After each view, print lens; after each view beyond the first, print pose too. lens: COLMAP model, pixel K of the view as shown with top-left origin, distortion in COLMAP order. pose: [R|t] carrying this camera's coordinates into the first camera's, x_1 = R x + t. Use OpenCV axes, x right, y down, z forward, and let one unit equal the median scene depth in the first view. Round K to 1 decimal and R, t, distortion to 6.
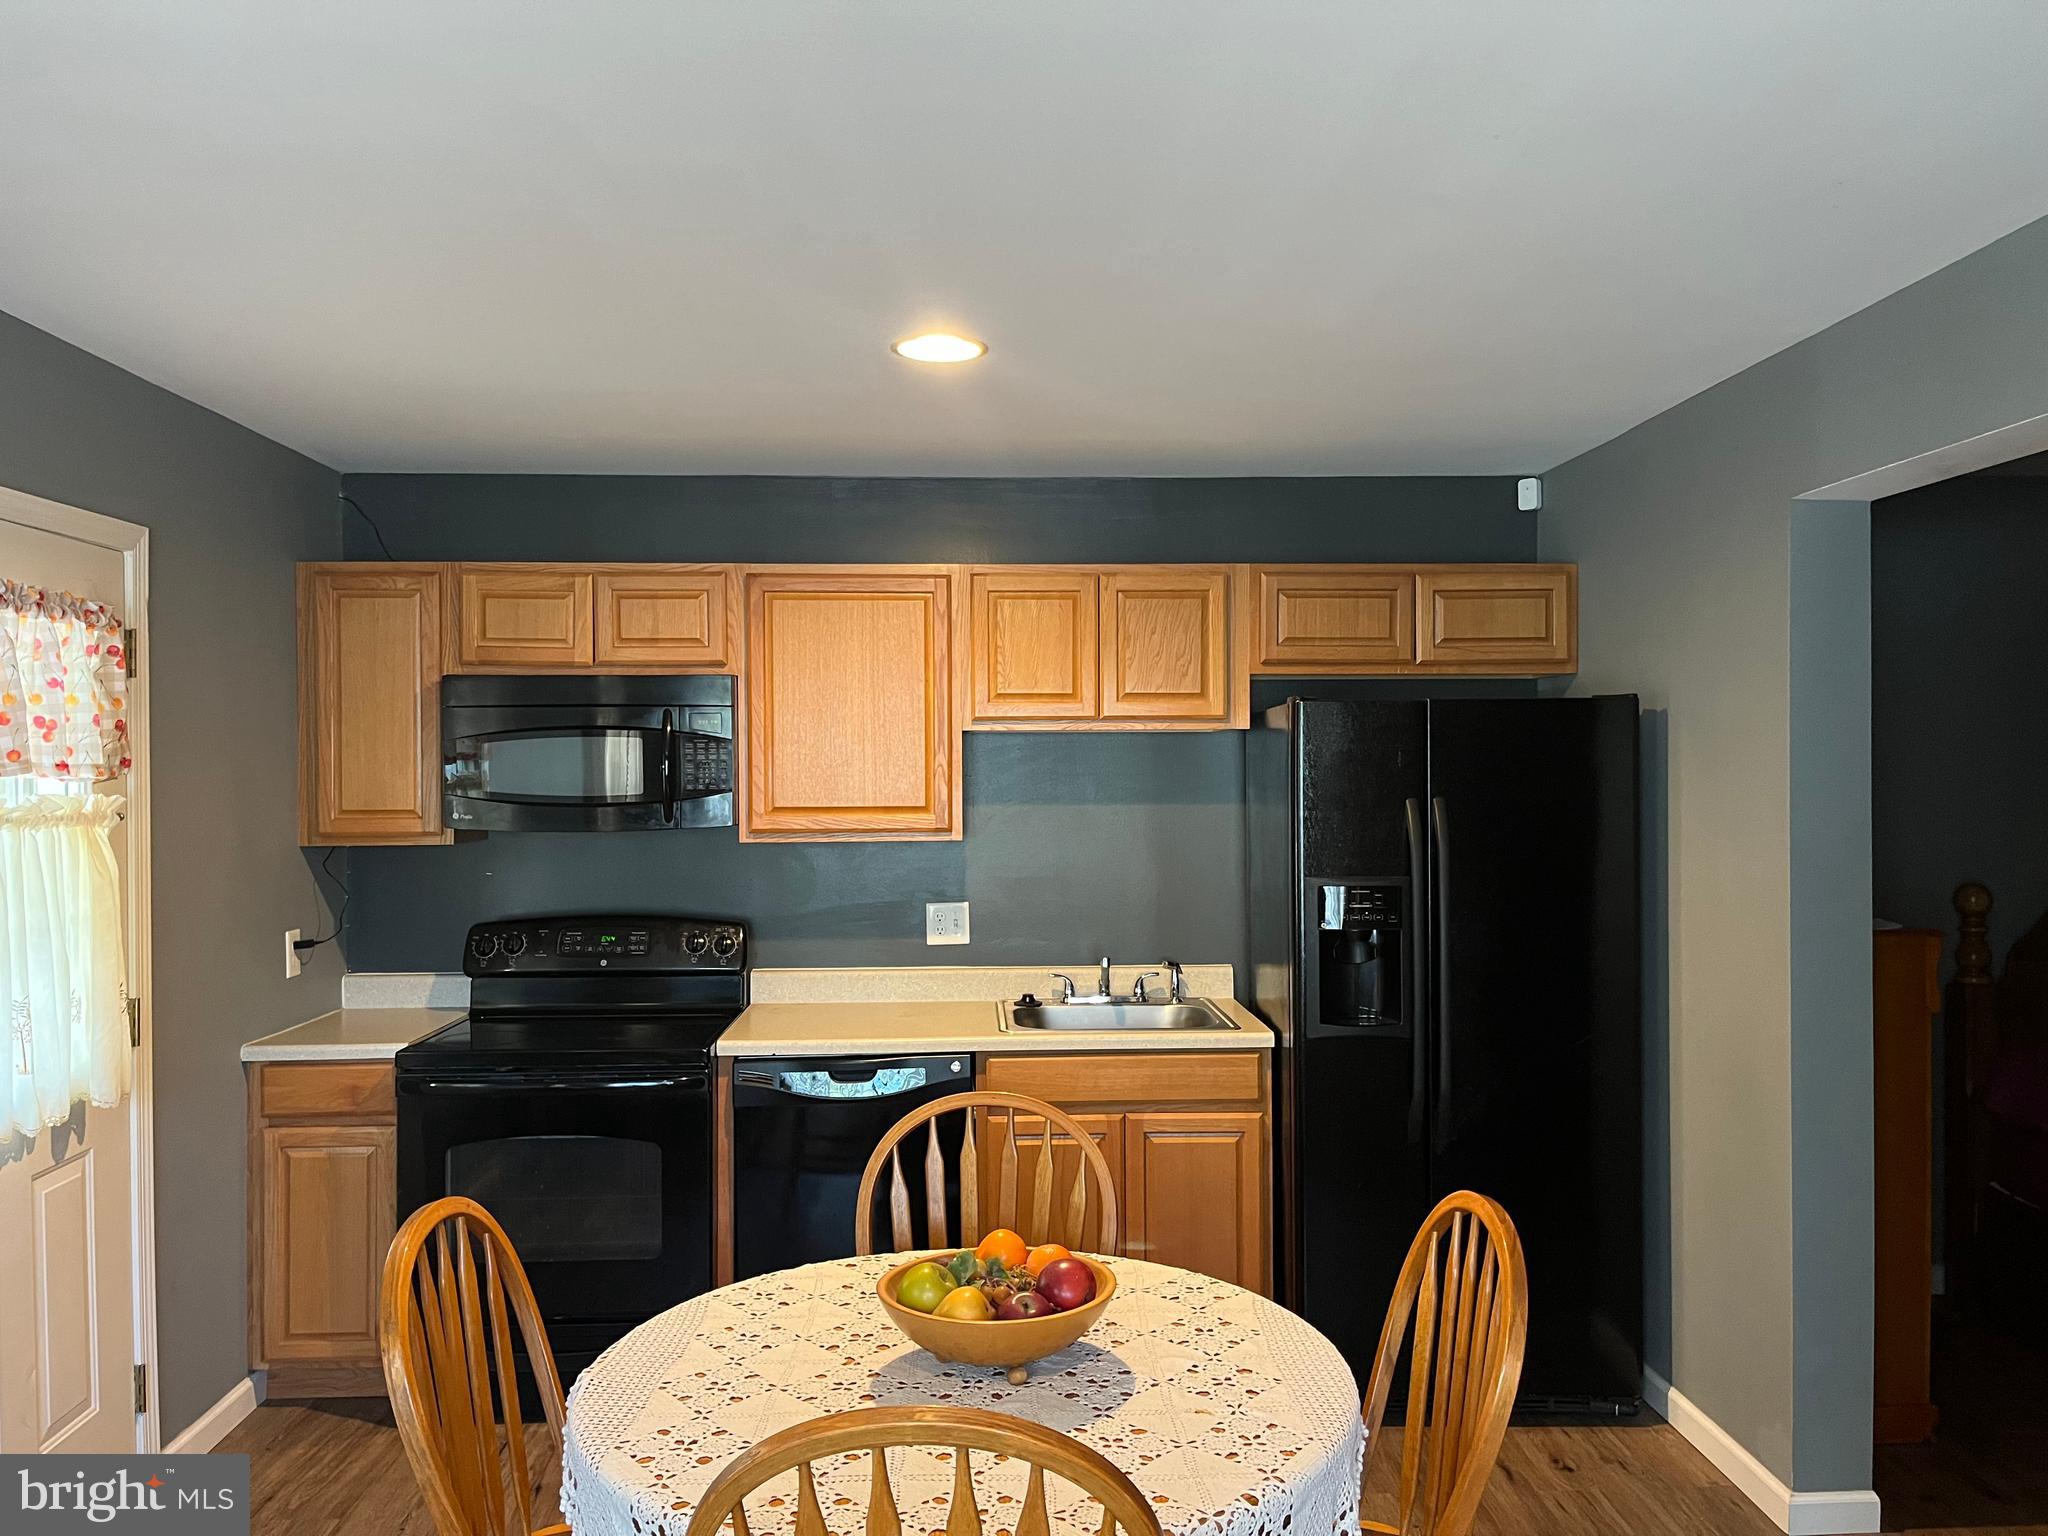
lens RADIAL K [[1542.7, 0, 1024.0], [0, 1542.7, 768.0], [0, 0, 1]] dist [0.078663, -0.100521]
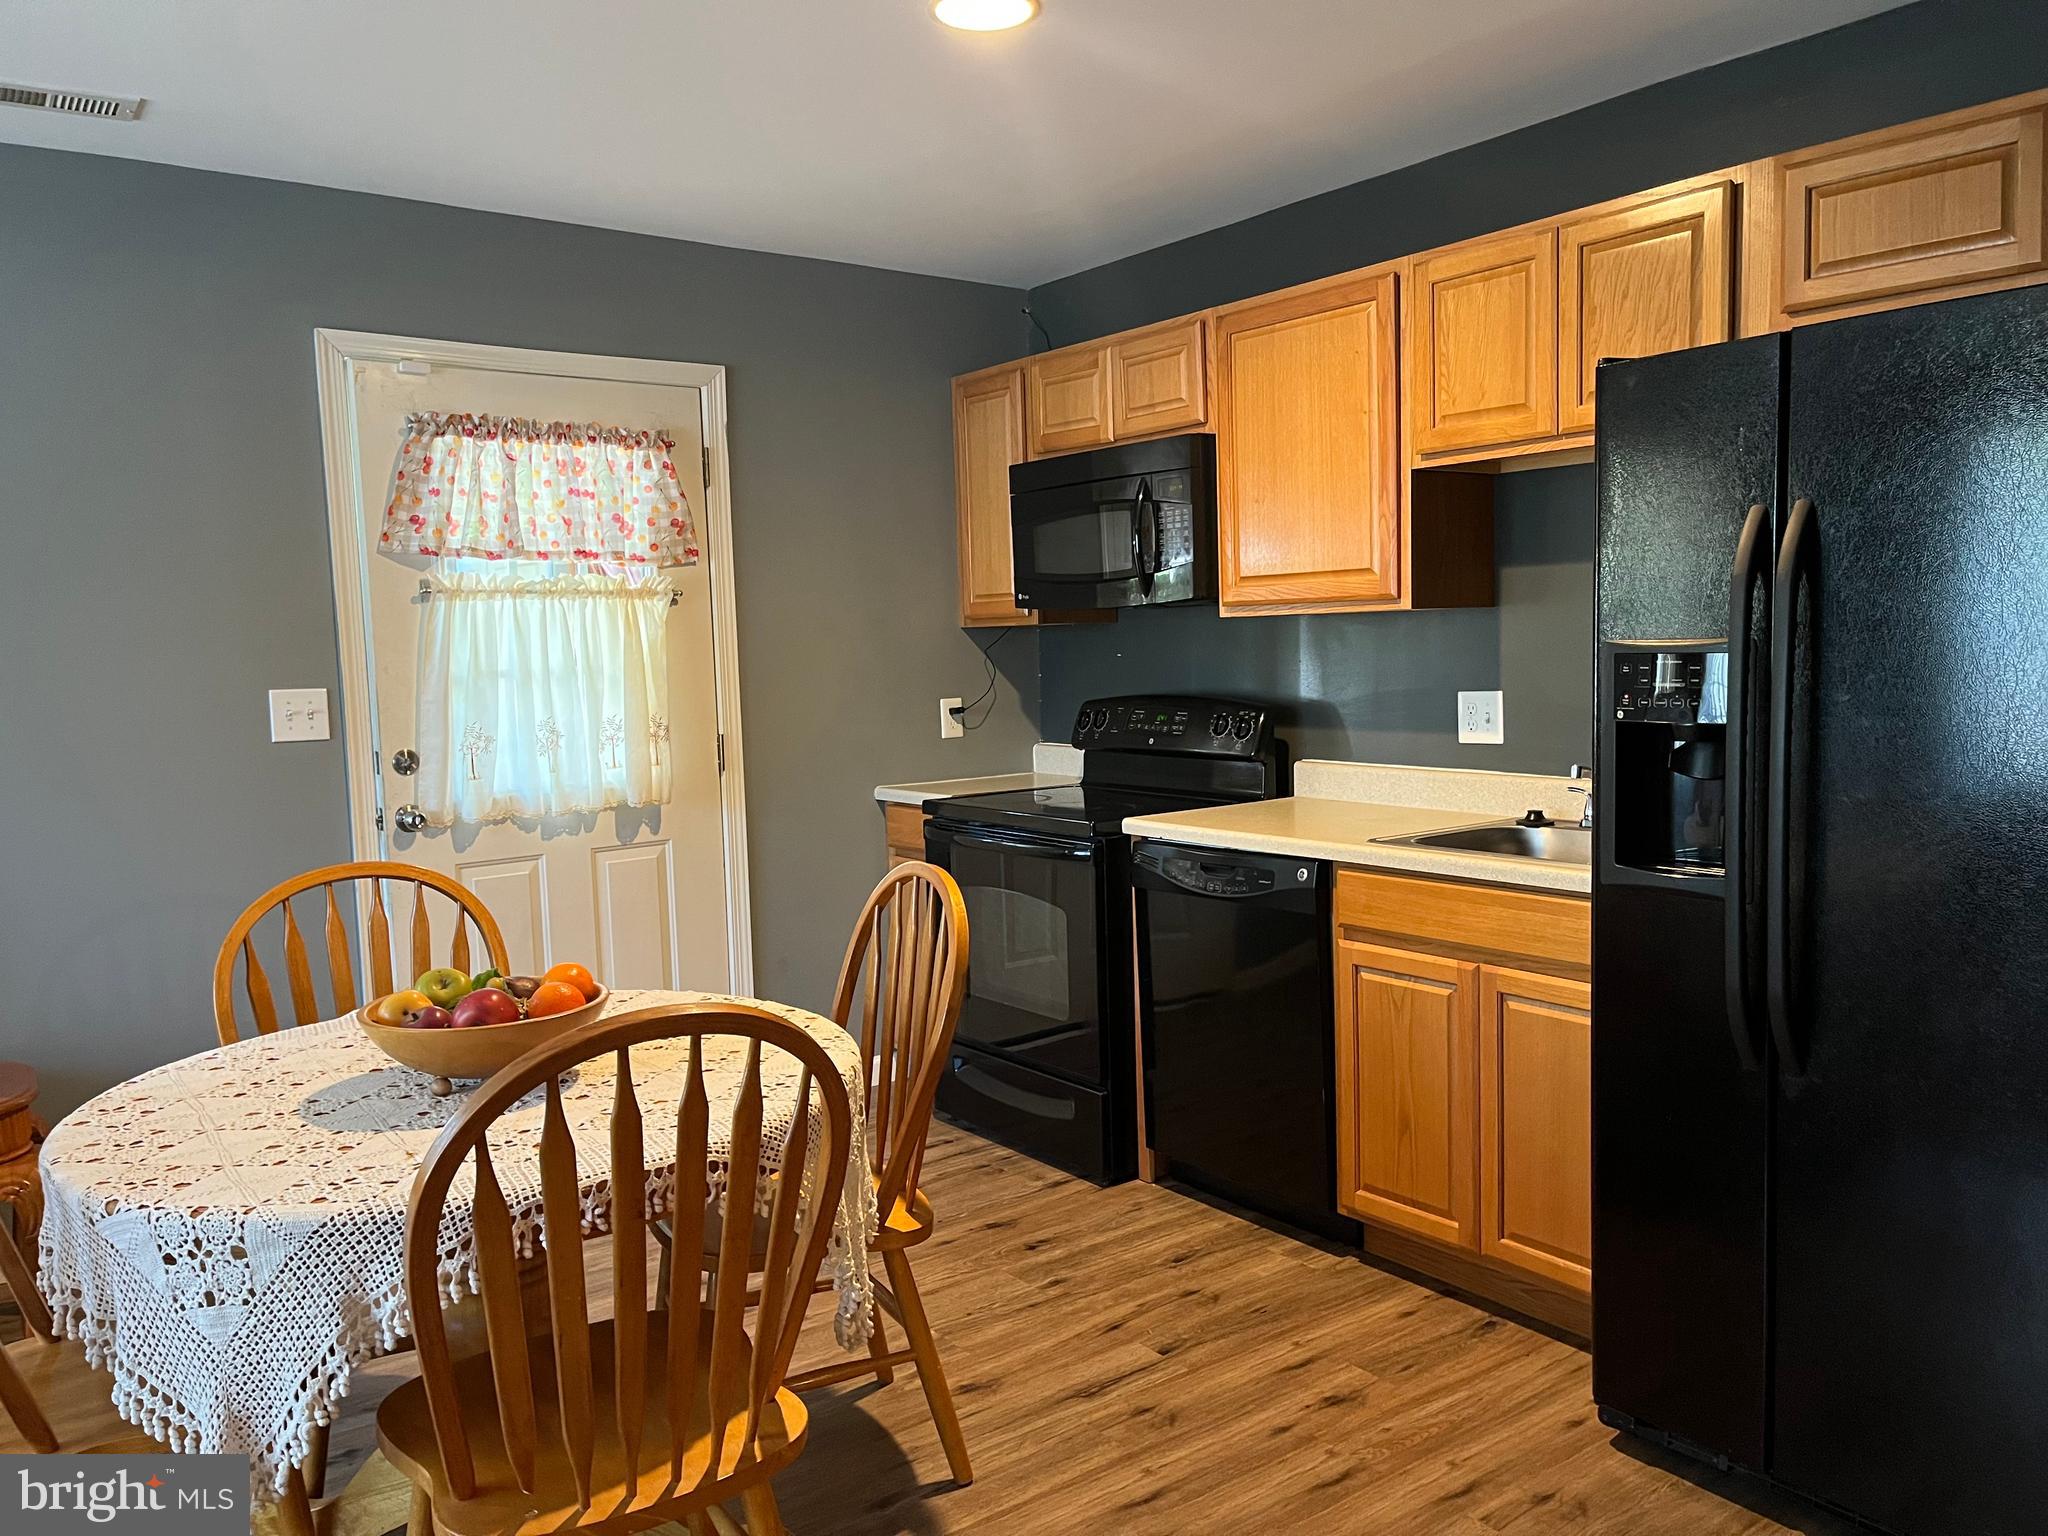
lens RADIAL K [[1542.7, 0, 1024.0], [0, 1542.7, 768.0], [0, 0, 1]] dist [0.078663, -0.100521]
pose [[0.579481, 0.060440, -0.812741, 0.510838], [0.026236, 0.995346, 0.092726, 0.049763], [0.814563, -0.075056, 0.575199, 0.369953]]
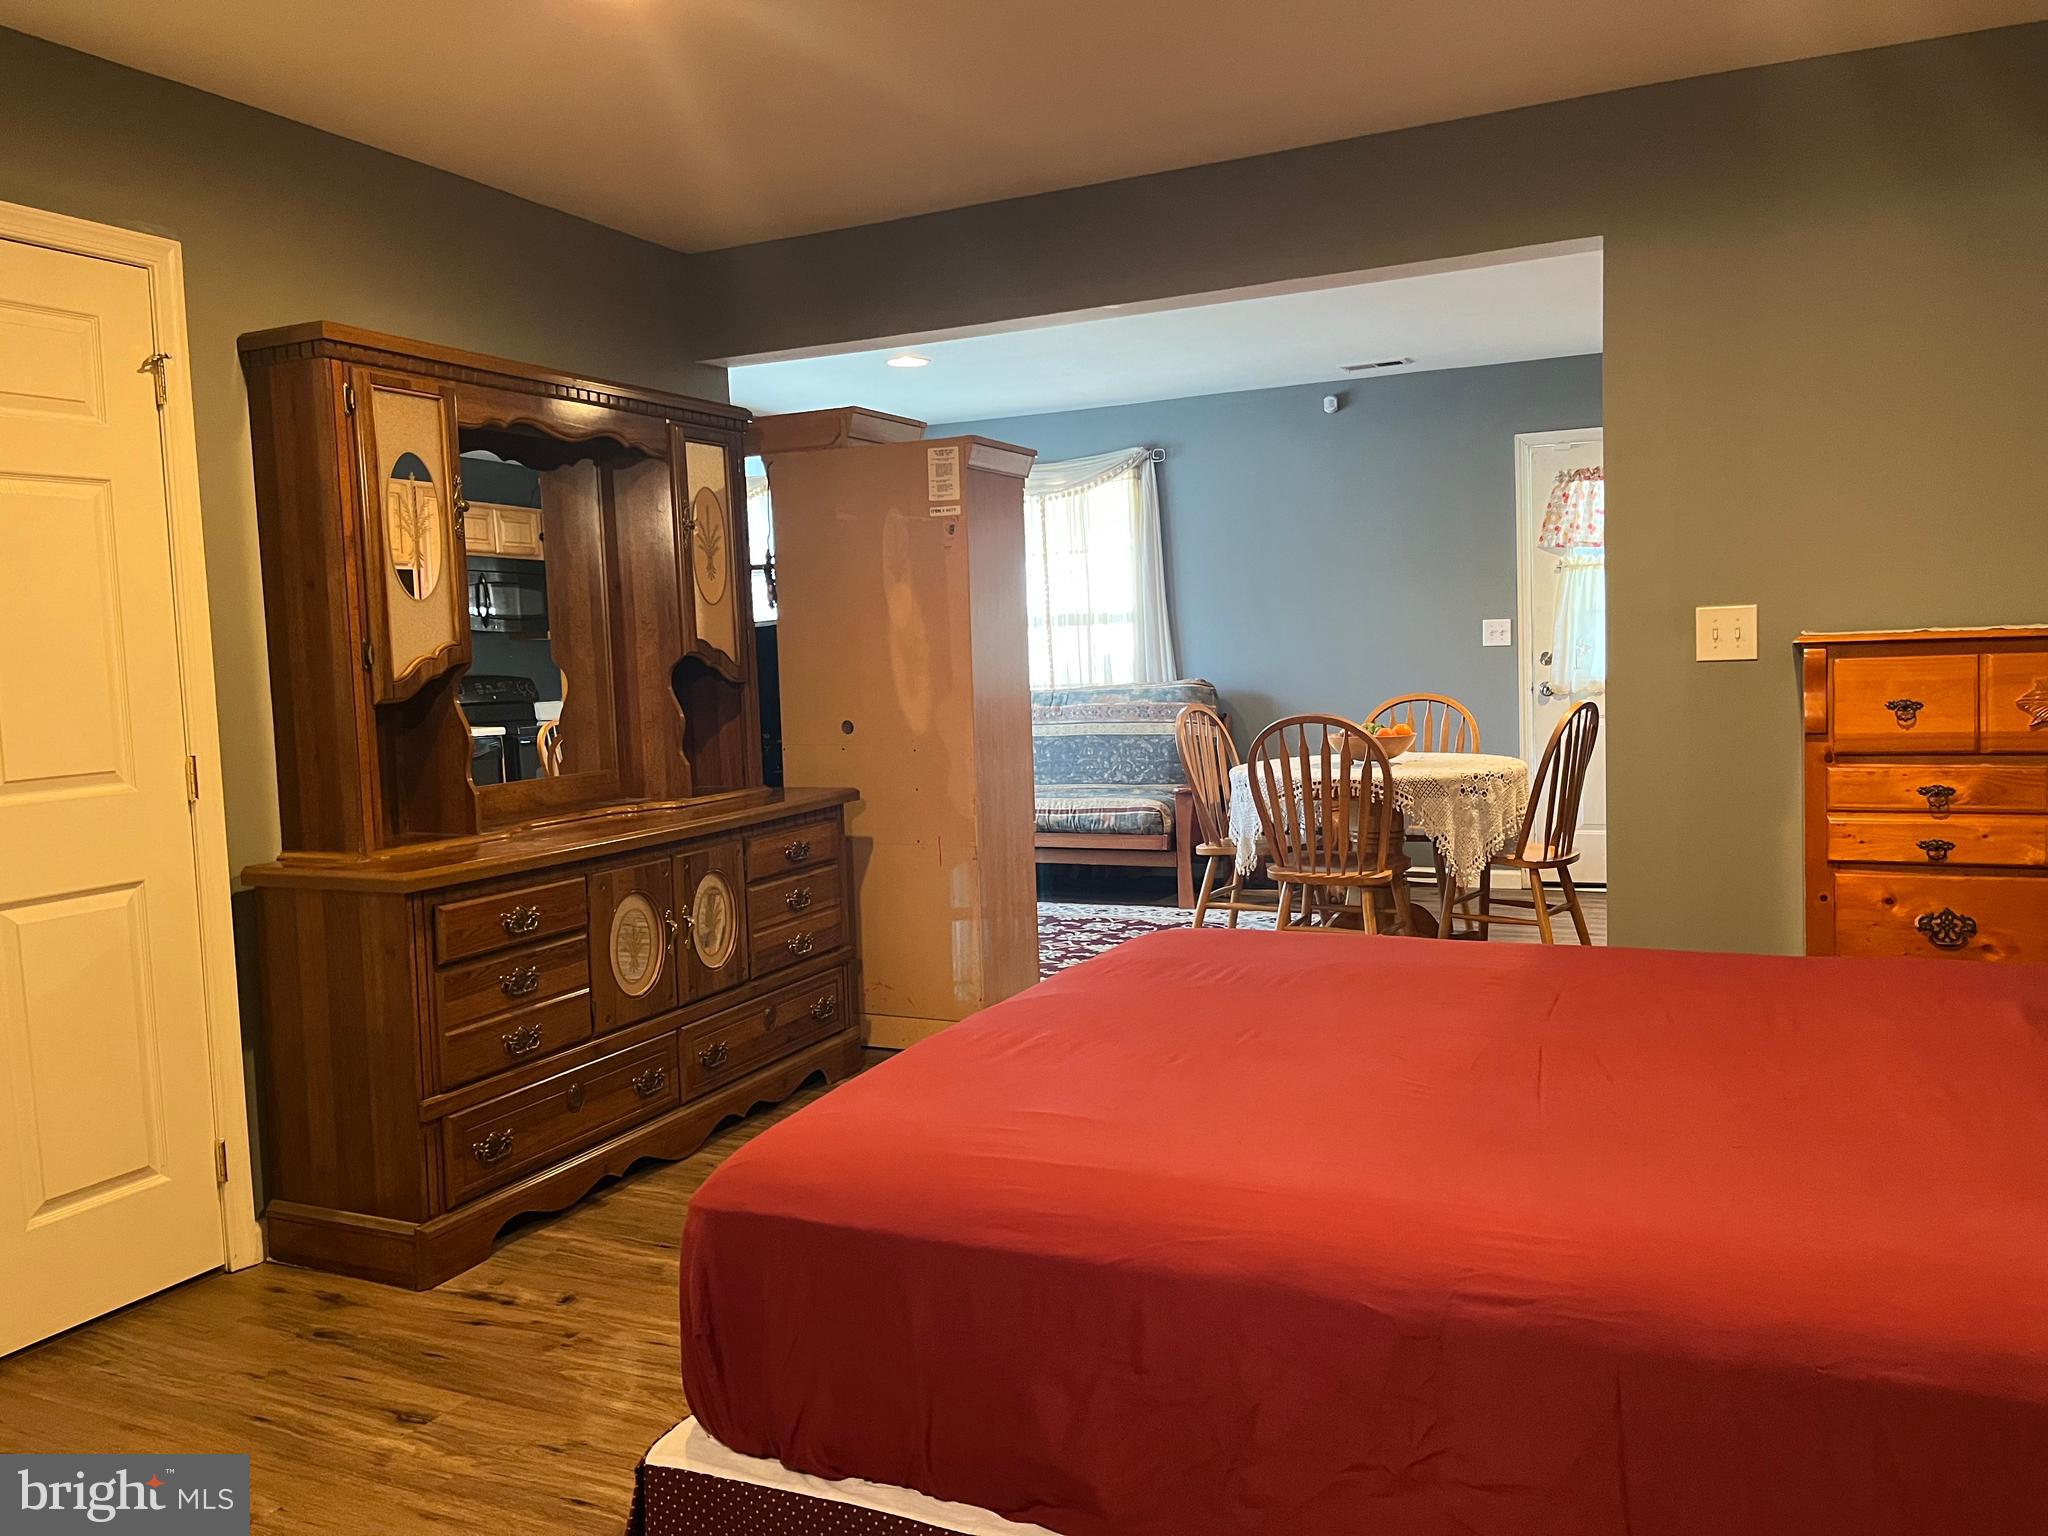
lens RADIAL K [[1542.7, 0, 1024.0], [0, 1542.7, 768.0], [0, 0, 1]] dist [0.078663, -0.100521]
pose [[-0.460967, 0.093331, -0.882496, 1.321186], [0.037837, 0.995617, 0.085531, 0.072864], [0.886610, 0.006036, -0.462478, 0.869913]]
